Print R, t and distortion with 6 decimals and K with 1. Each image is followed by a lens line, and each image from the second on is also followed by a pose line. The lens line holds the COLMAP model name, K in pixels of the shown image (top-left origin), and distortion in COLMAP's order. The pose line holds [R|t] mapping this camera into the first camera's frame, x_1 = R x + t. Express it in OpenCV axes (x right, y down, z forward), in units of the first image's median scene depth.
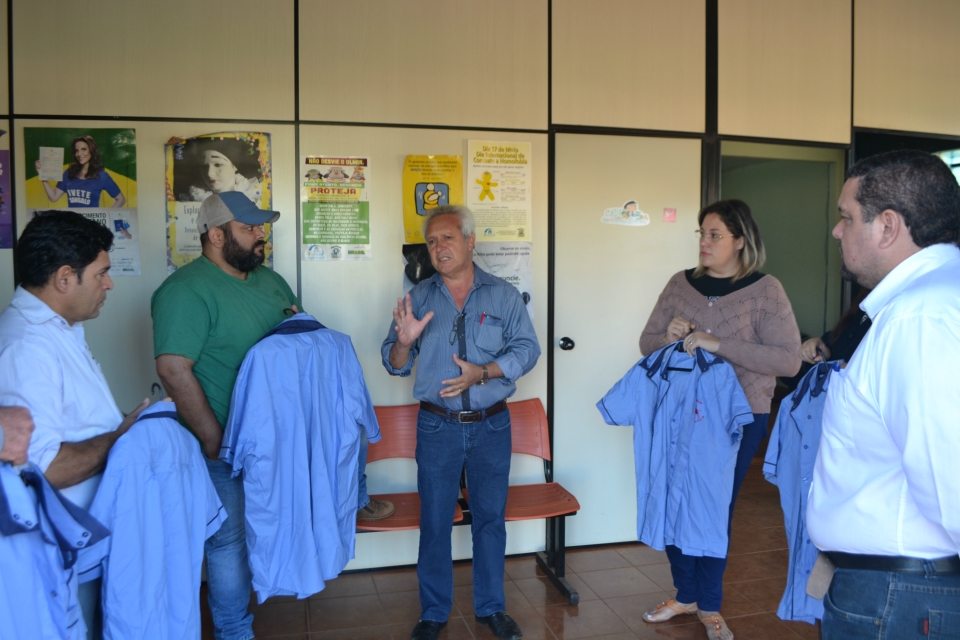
lens RADIAL K [[786.7, 0, 480.0], [0, 786.7, 320.0], [0, 0, 1]] dist [-0.082835, 0.000580]
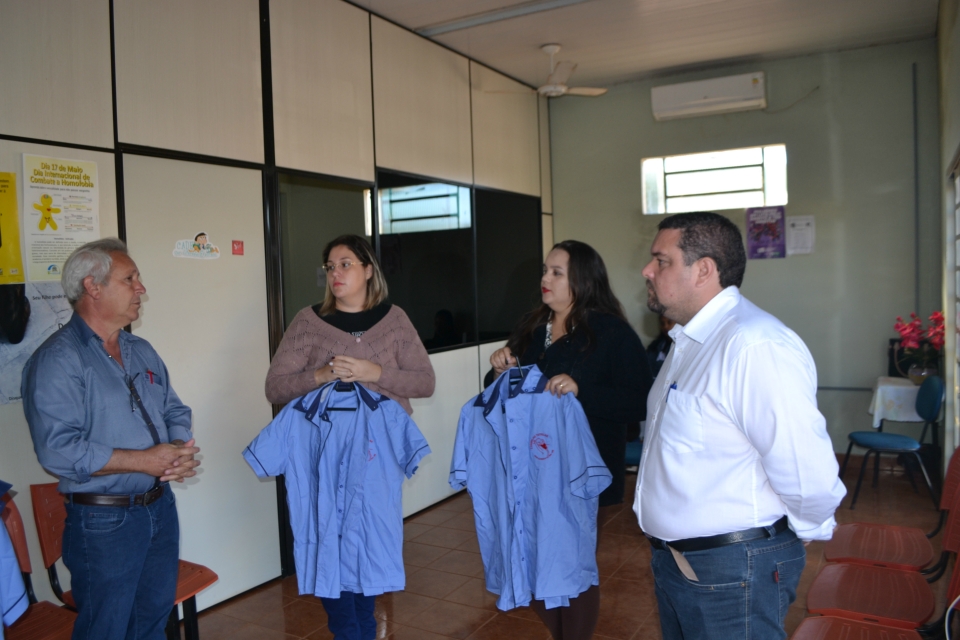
lens RADIAL K [[786.7, 0, 480.0], [0, 786.7, 320.0], [0, 0, 1]] dist [-0.082835, 0.000580]
pose [[0.722593, -0.055198, 0.689066, -0.220530], [0.084272, 0.996406, -0.008556, -0.016936], [-0.686117, 0.064251, 0.724648, 0.137129]]
